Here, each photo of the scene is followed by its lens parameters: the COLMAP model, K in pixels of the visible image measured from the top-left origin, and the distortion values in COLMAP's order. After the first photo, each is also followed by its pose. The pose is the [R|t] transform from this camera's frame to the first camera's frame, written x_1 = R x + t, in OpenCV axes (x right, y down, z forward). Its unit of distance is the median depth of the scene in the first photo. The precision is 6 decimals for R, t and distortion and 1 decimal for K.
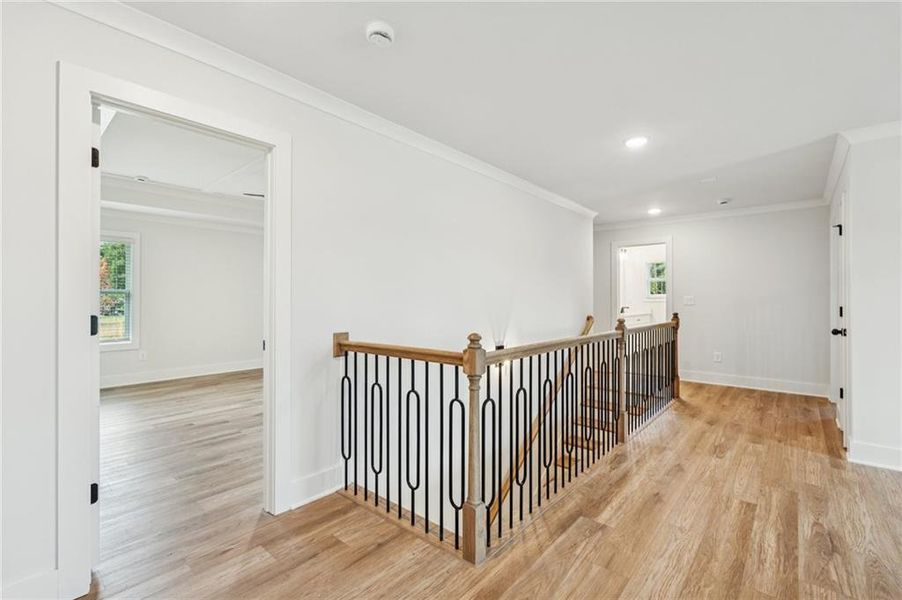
lens RADIAL K [[396.0, 0, 451.7], [0, 396.0, 297.4], [0, 0, 1]] dist [-0.002913, -0.000199]
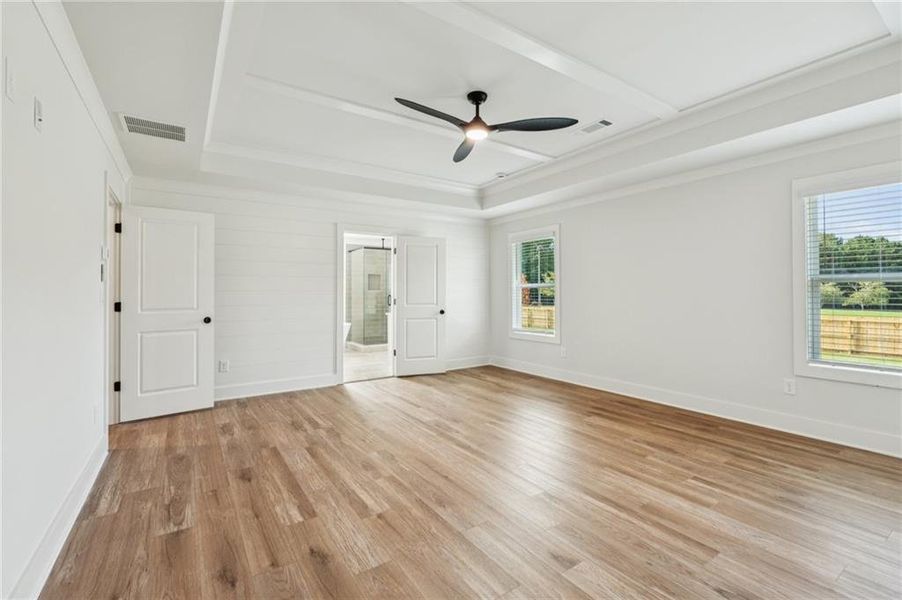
lens RADIAL K [[396.0, 0, 451.7], [0, 396.0, 297.4], [0, 0, 1]] dist [-0.002913, -0.000199]
pose [[-0.259652, 0.009146, -0.965659, 0.318828], [0.007963, 0.999941, 0.007330, 0.011724], [0.965669, -0.005787, -0.259710, 1.580955]]
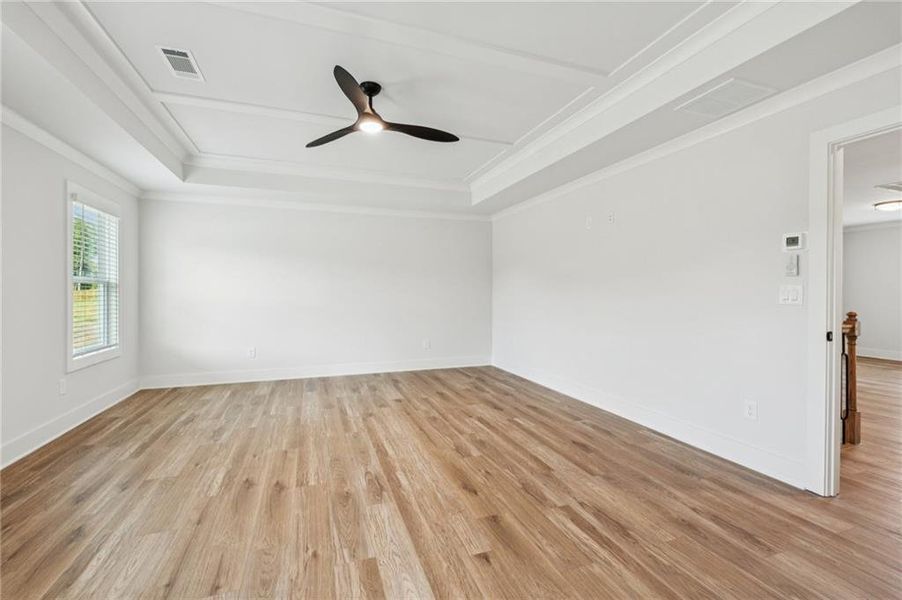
lens RADIAL K [[396.0, 0, 451.7], [0, 396.0, 297.4], [0, 0, 1]] dist [-0.002913, -0.000199]
pose [[0.485054, -0.009077, 0.874437, -1.154532], [-0.004476, 0.999907, 0.012862, 0.010651], [-0.874472, -0.010152, 0.484969, 0.863742]]
